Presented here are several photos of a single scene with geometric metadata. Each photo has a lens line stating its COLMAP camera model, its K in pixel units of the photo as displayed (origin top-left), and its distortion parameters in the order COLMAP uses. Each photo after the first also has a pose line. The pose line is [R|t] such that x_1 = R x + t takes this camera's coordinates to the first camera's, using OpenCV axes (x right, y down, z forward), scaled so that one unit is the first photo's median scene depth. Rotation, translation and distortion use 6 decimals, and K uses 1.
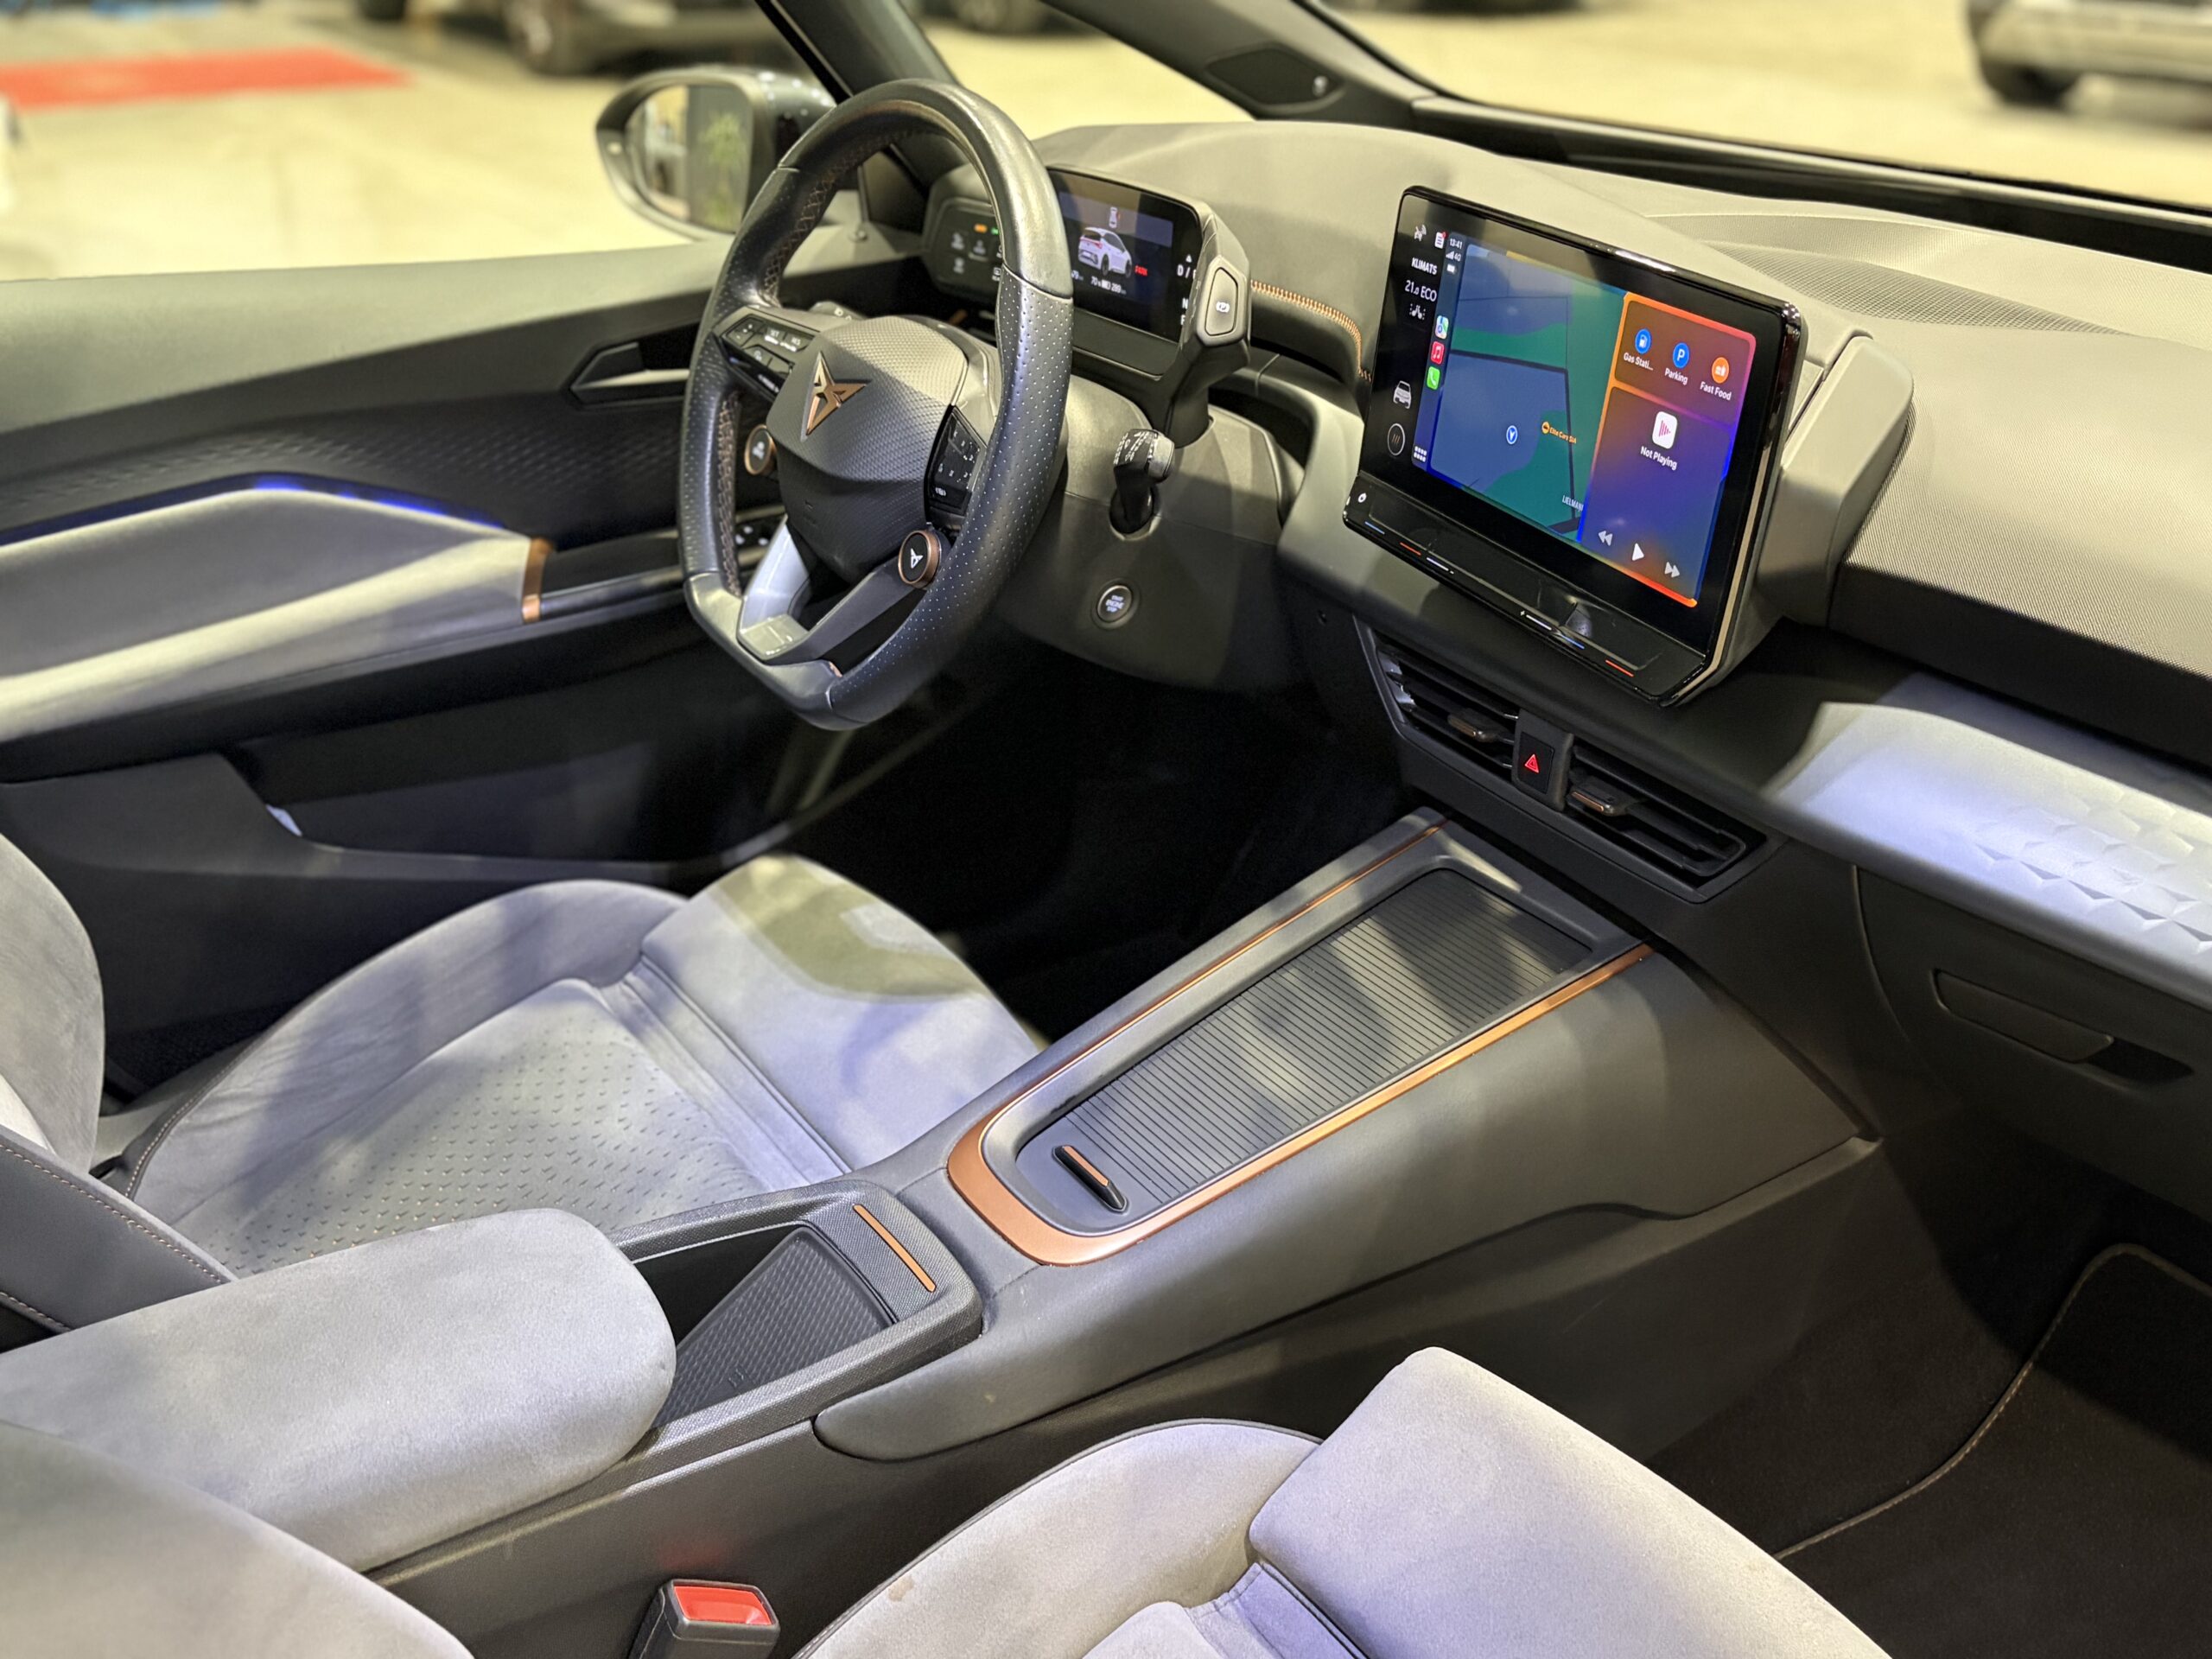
lens RADIAL K [[2125.8, 0, 1096.3], [0, 2125.8, 824.2], [0, 0, 1]] dist [0.201204, -0.594385]
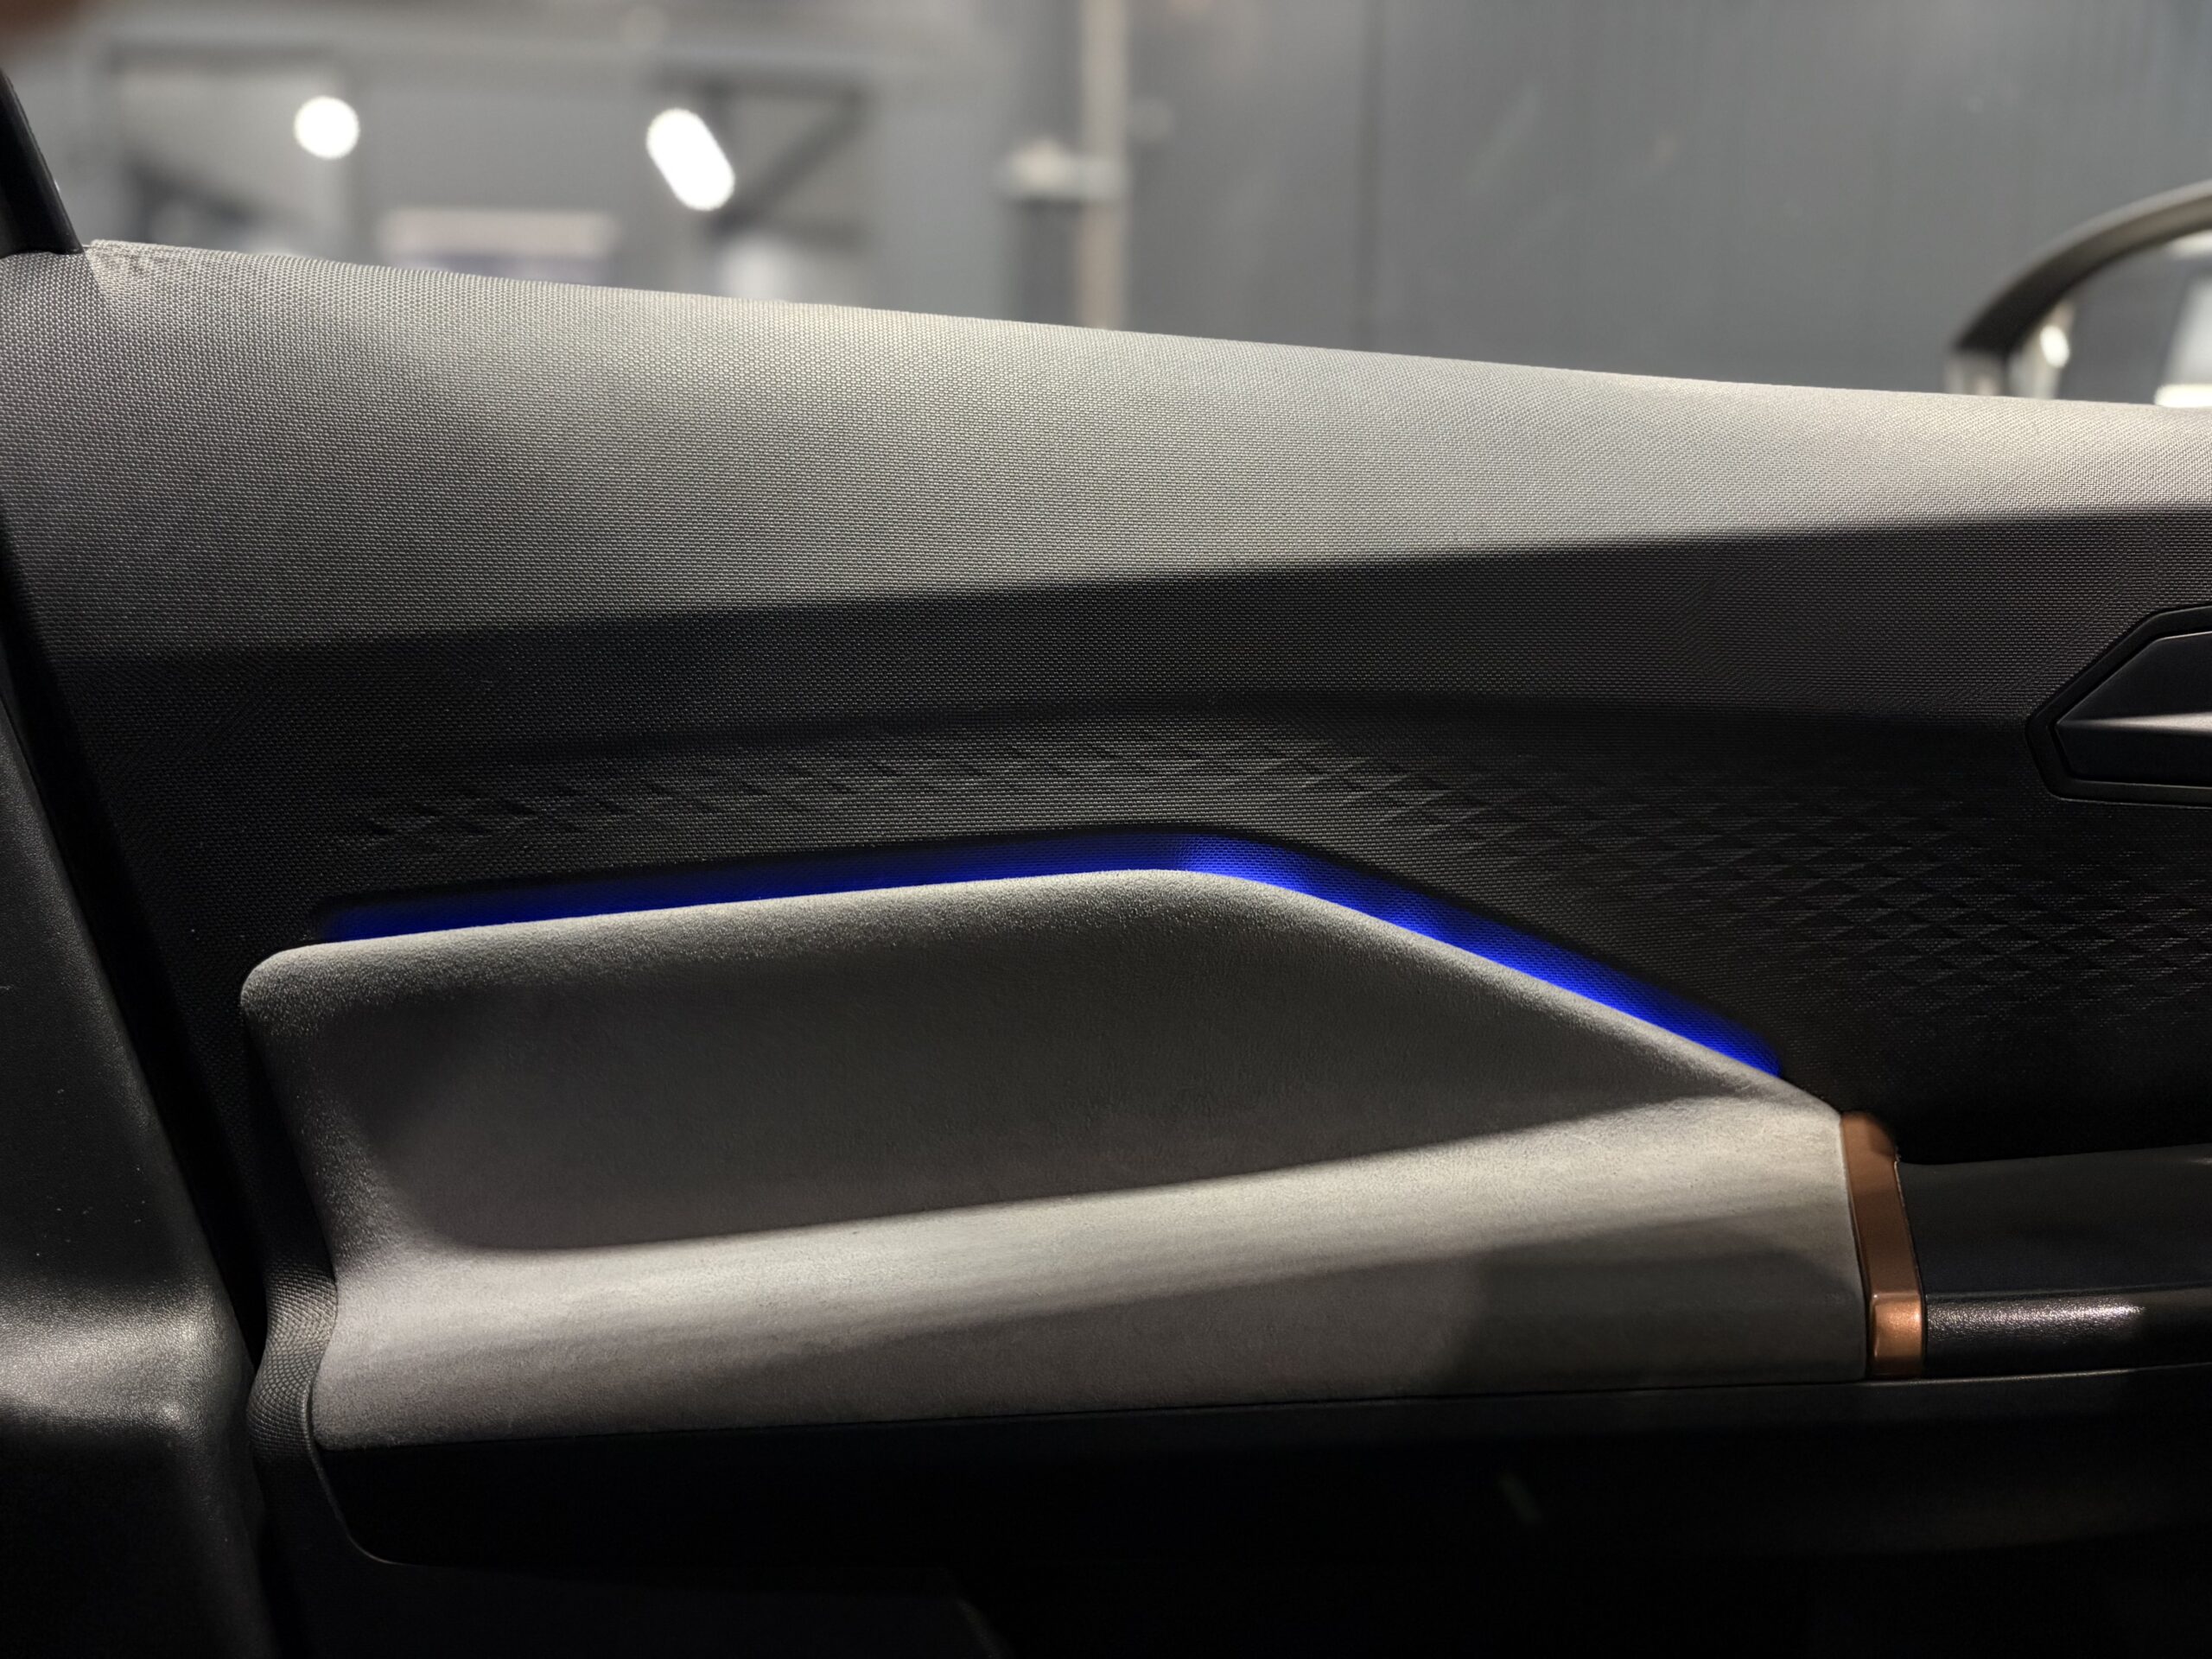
lens RADIAL K [[1682.8, 0, 1106.0], [0, 1682.8, 829.5], [0, 0, 1]] dist [-0.011638, -0.004313]
pose [[0.894672, 0.097256, -0.436009, -0.351572], [-0.216719, 0.947960, -0.233247, -0.114171], [0.390635, 0.303171, 0.869190, 0.934208]]
